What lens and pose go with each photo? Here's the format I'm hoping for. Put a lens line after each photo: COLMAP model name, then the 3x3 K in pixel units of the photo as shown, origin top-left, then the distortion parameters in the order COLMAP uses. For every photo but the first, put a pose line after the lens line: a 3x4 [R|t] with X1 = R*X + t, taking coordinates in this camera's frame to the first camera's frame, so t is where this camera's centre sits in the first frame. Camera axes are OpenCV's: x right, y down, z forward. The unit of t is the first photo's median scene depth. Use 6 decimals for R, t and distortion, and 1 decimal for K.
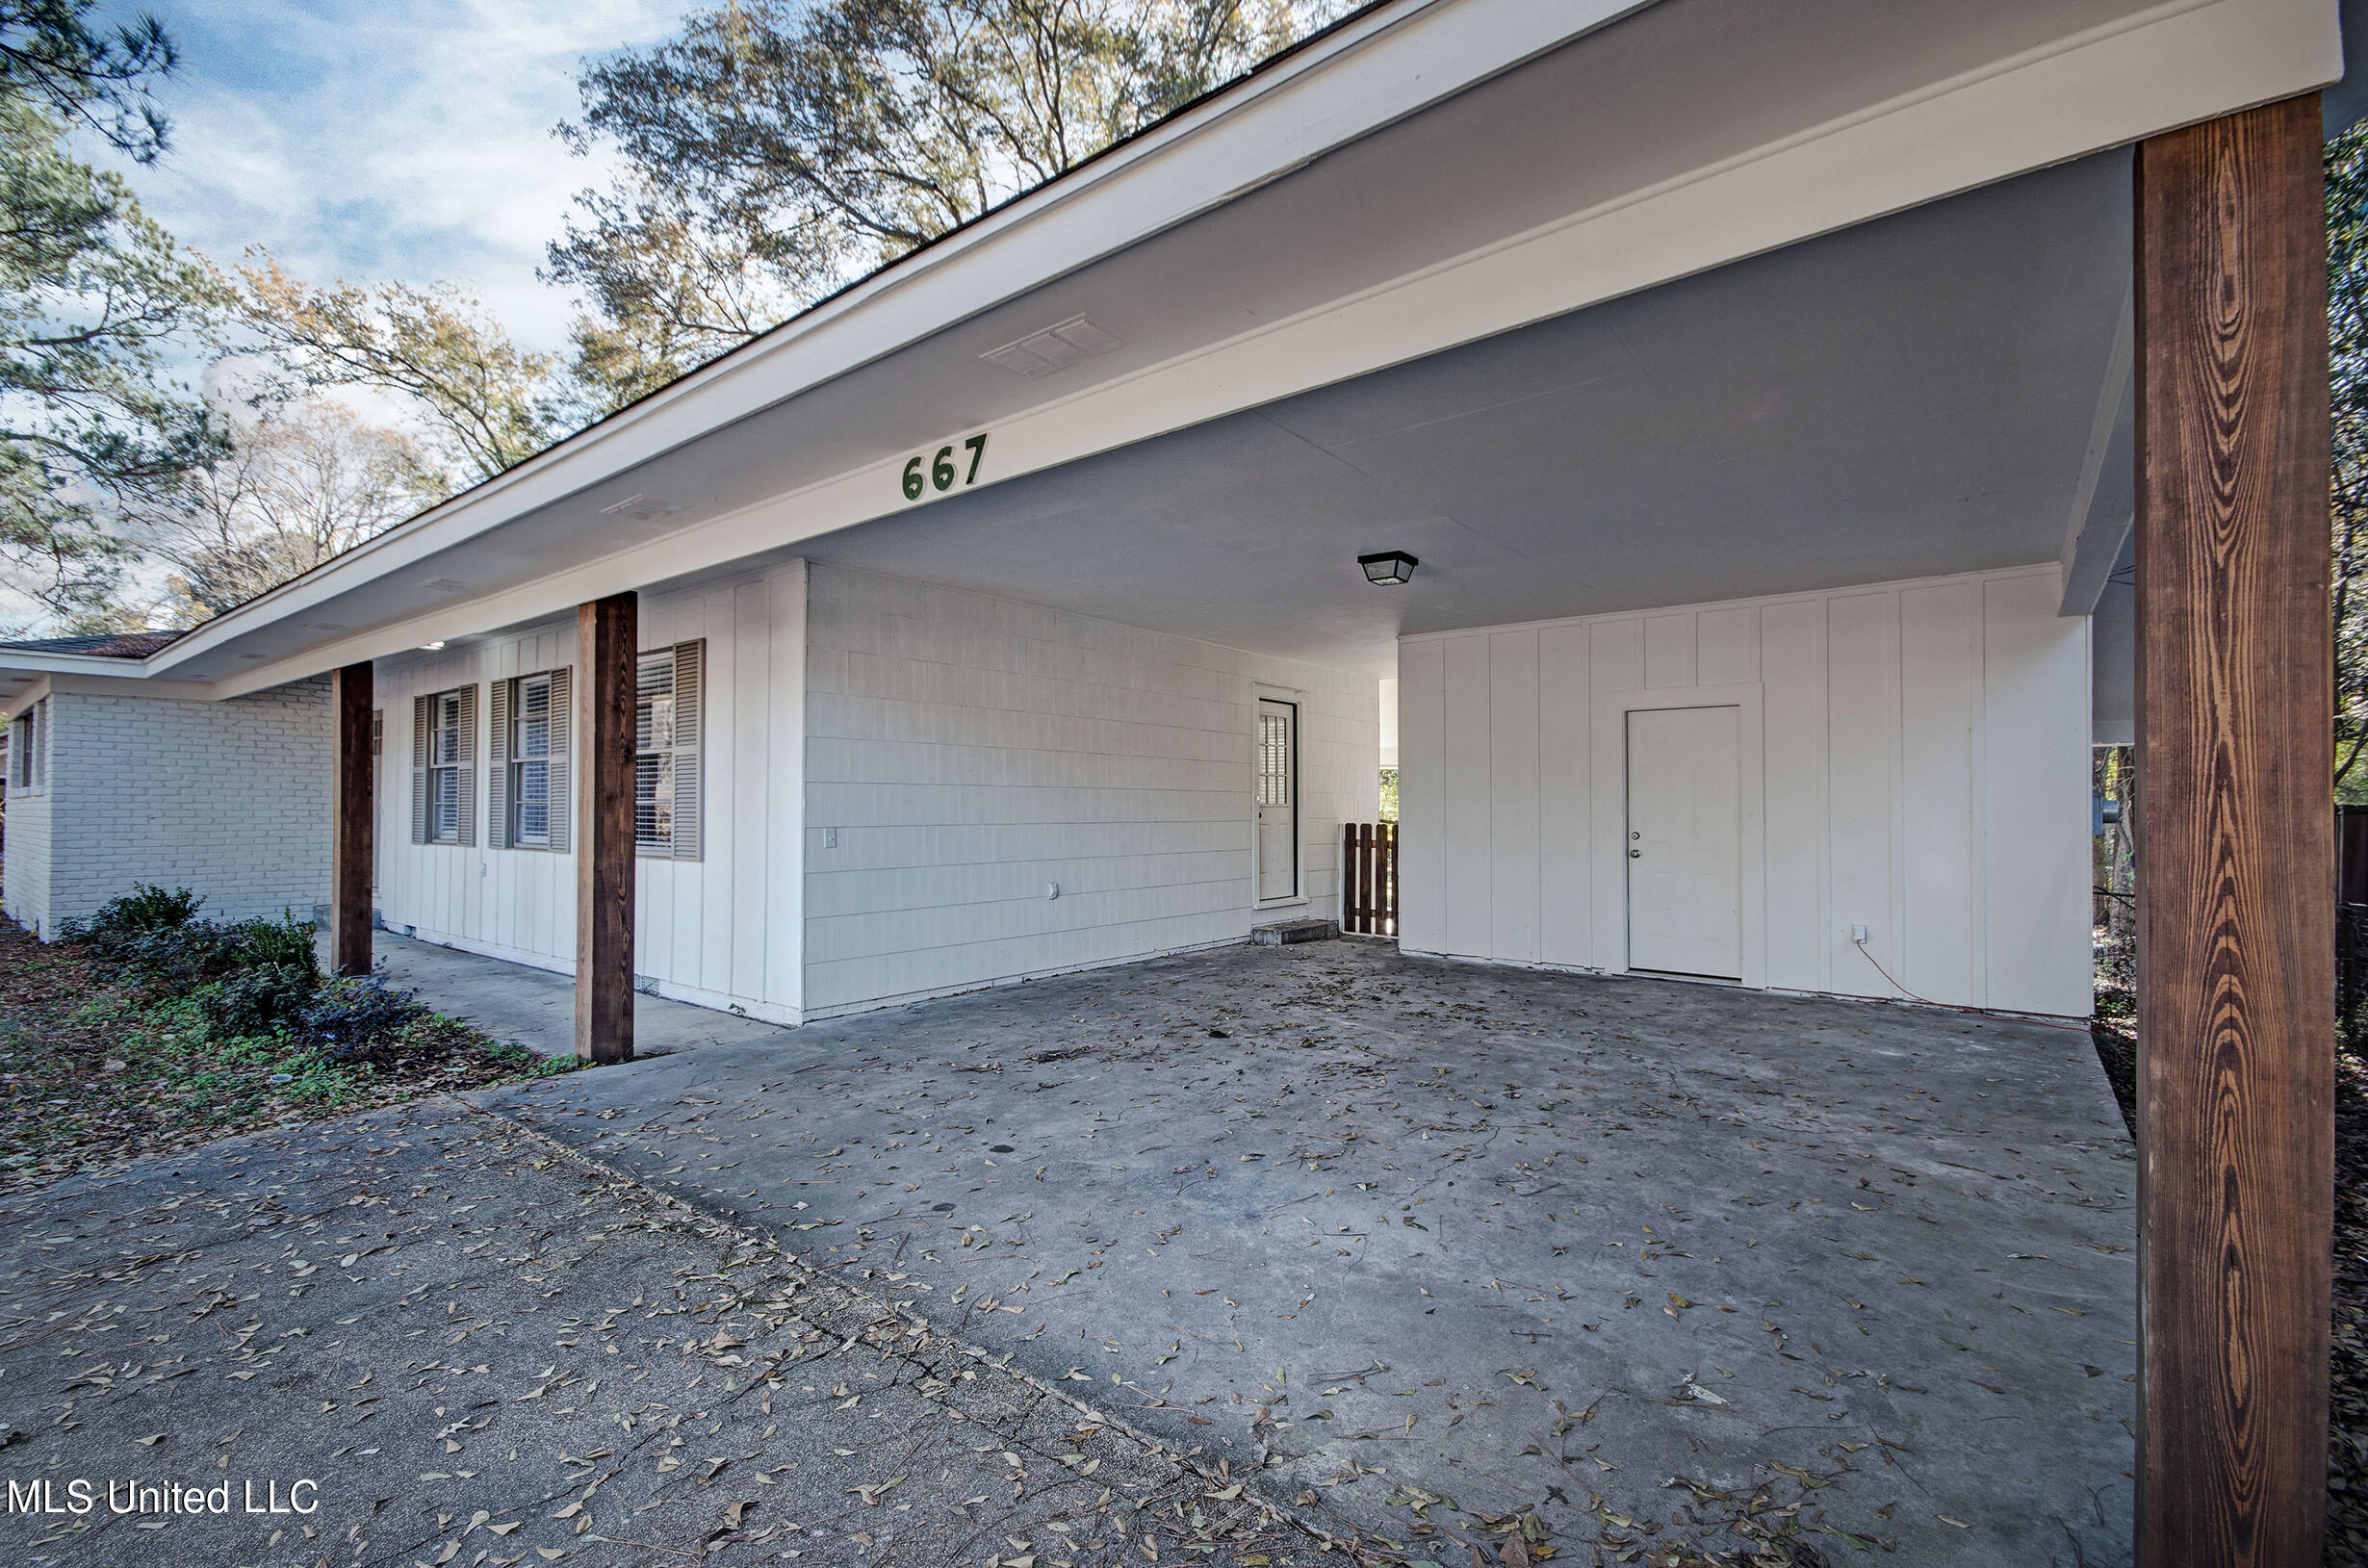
lens RADIAL K [[1047.7, 0, 1169.8], [0, 1047.7, 797.8], [0, 0, 1]] dist [0.040909, 0.000516]
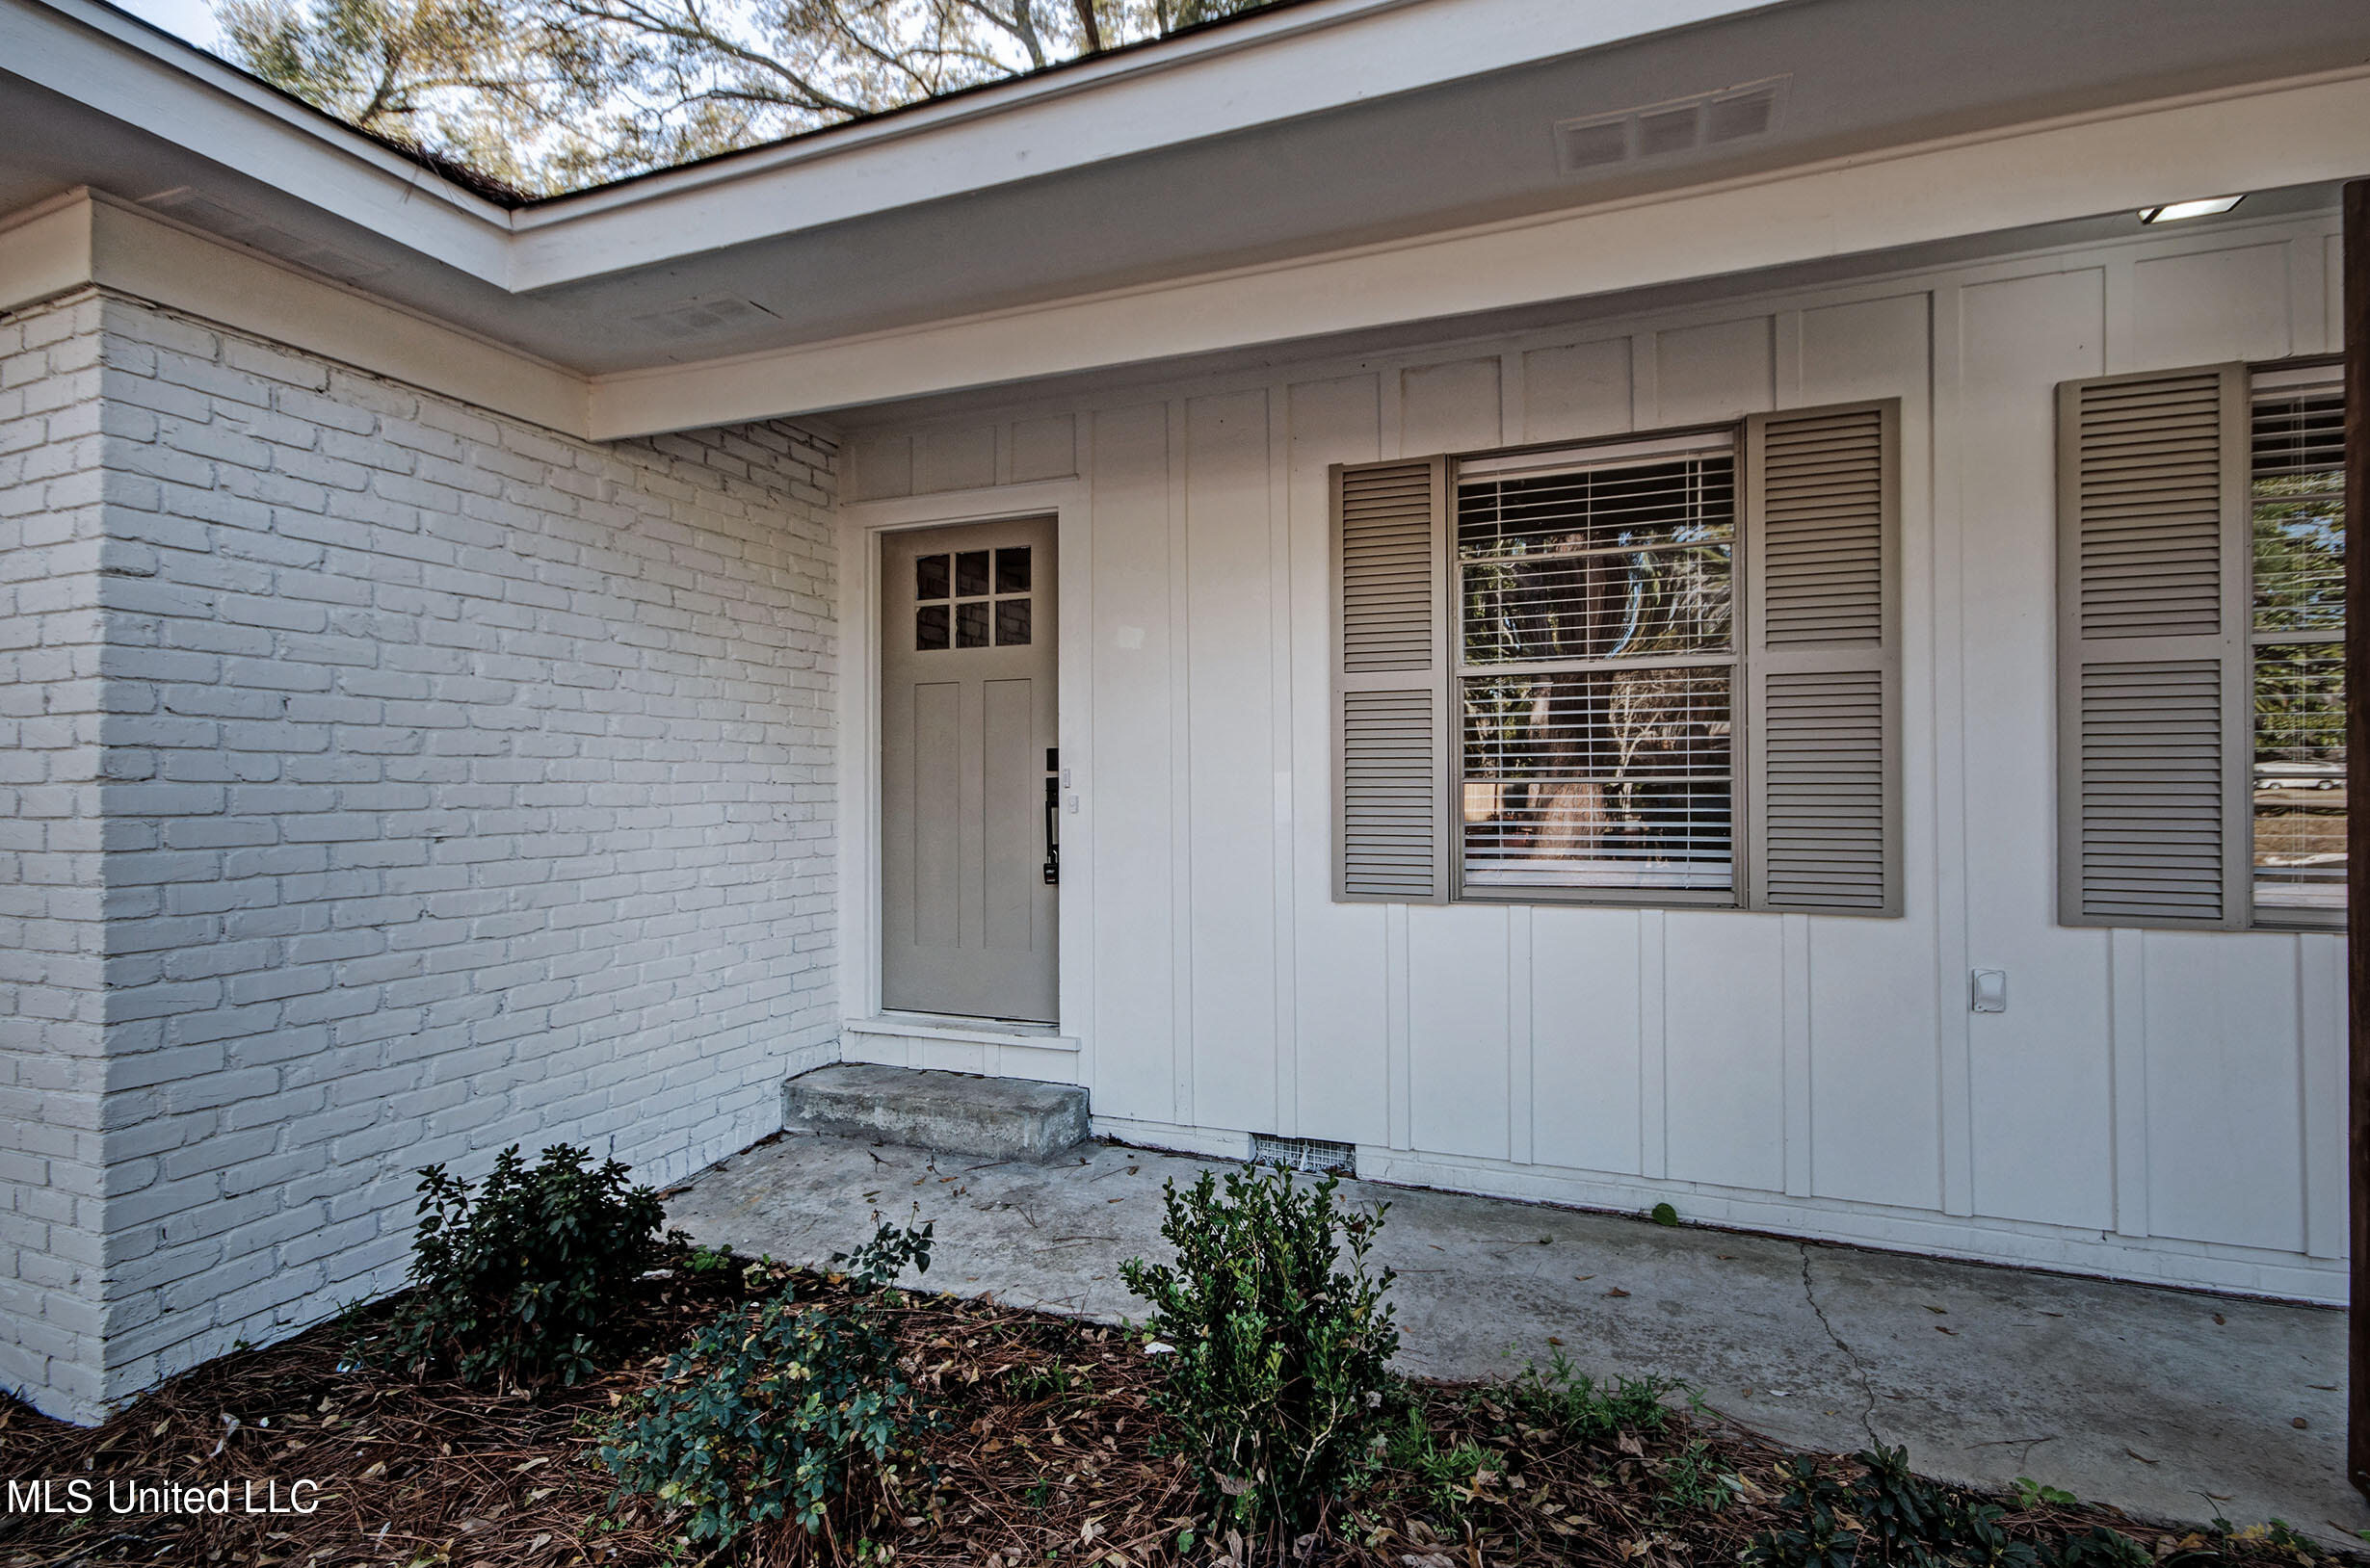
lens RADIAL K [[952.2, 0, 1185.0], [0, 952.2, 784.0], [0, 0, 1]] dist [-0.017786, 0.000191]
pose [[0.946691, -0.008833, 0.322022, -0.843791], [0.005269, 0.999915, 0.011938, 0.003375], [-0.322100, -0.009605, 0.946657, 0.724538]]
